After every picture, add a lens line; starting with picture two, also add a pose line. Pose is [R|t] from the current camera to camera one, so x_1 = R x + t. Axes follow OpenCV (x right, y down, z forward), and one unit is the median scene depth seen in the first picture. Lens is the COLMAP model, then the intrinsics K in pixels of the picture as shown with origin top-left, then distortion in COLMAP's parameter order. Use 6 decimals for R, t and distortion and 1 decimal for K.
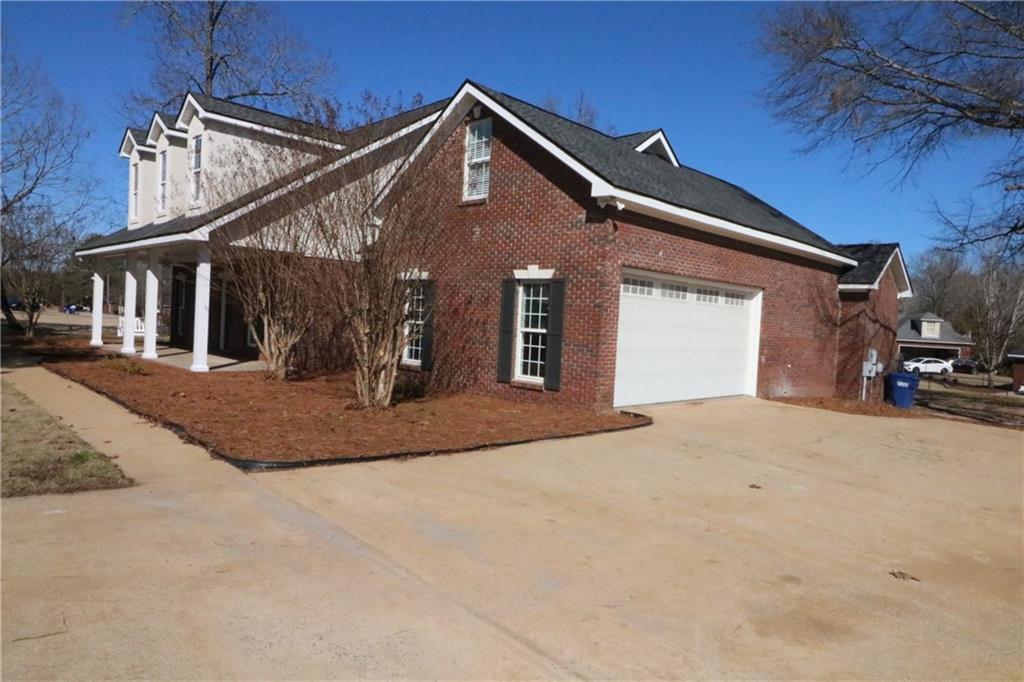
lens RADIAL K [[635.8, 0, 512.0], [0, 635.8, 341.0], [0, 0, 1]] dist [0.004401, 0.000032]
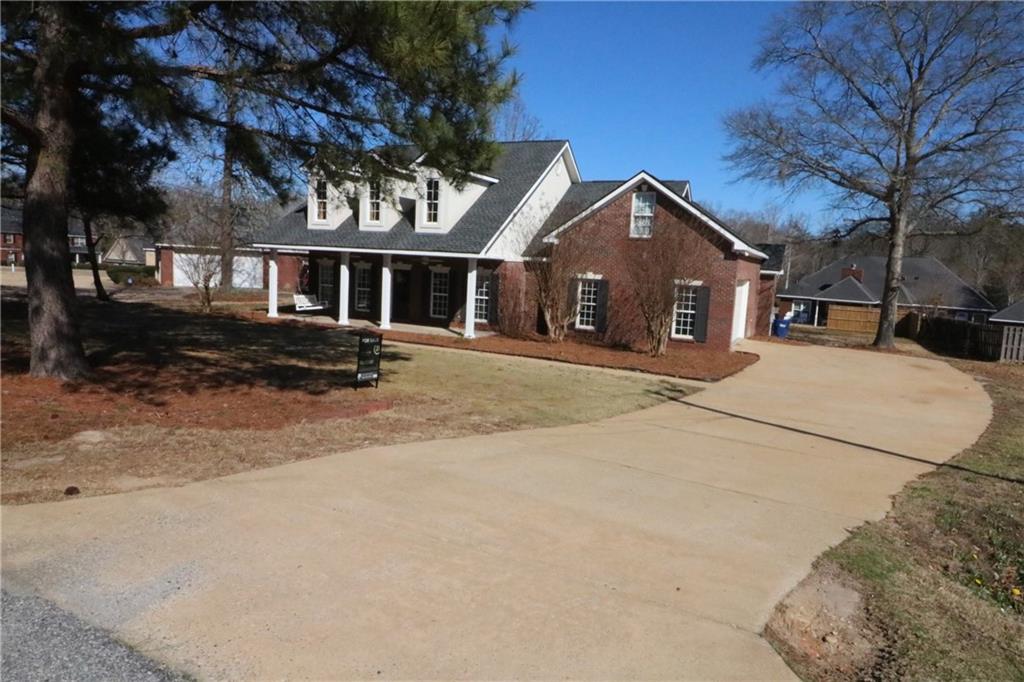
lens RADIAL K [[635.8, 0, 512.0], [0, 635.8, 341.0], [0, 0, 1]] dist [0.004401, 0.000032]
pose [[0.940972, -0.044531, 0.335543, -1.014404], [0.008402, 0.994076, 0.108365, -0.128666], [-0.338381, -0.099149, 0.935771, -0.582630]]
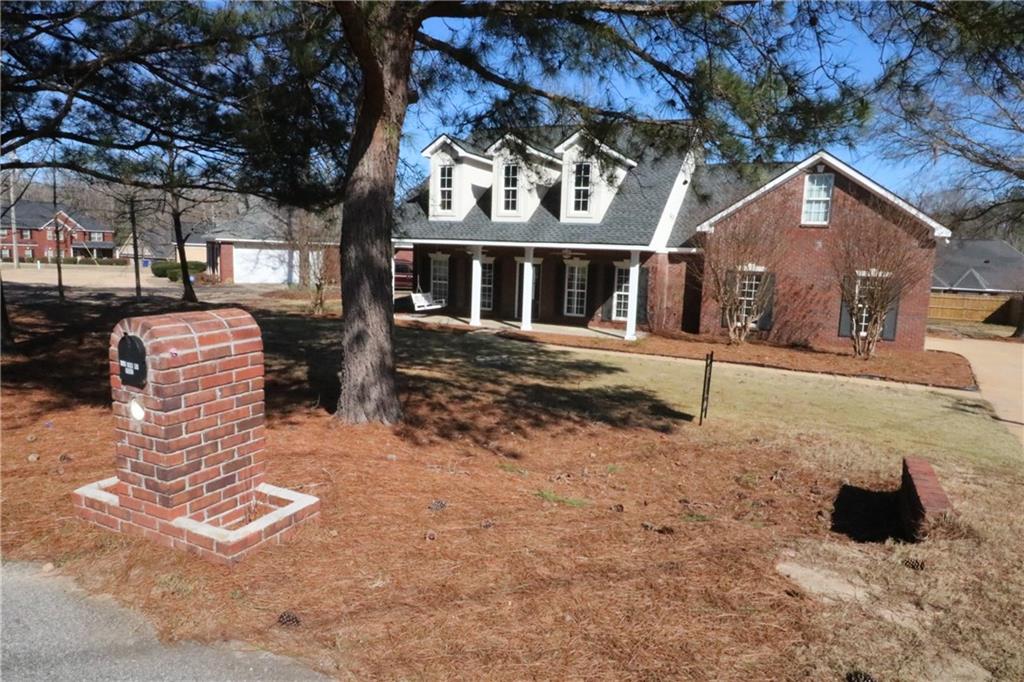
lens RADIAL K [[637.7, 0, 504.8], [0, 637.7, 341.2], [0, 0, 1]] dist [-0.001377, -0.002106]
pose [[0.938629, -0.066825, 0.338393, -1.365821], [0.024171, 0.991385, 0.128730, -0.155440], [-0.344080, -0.112650, 0.932158, -0.263660]]
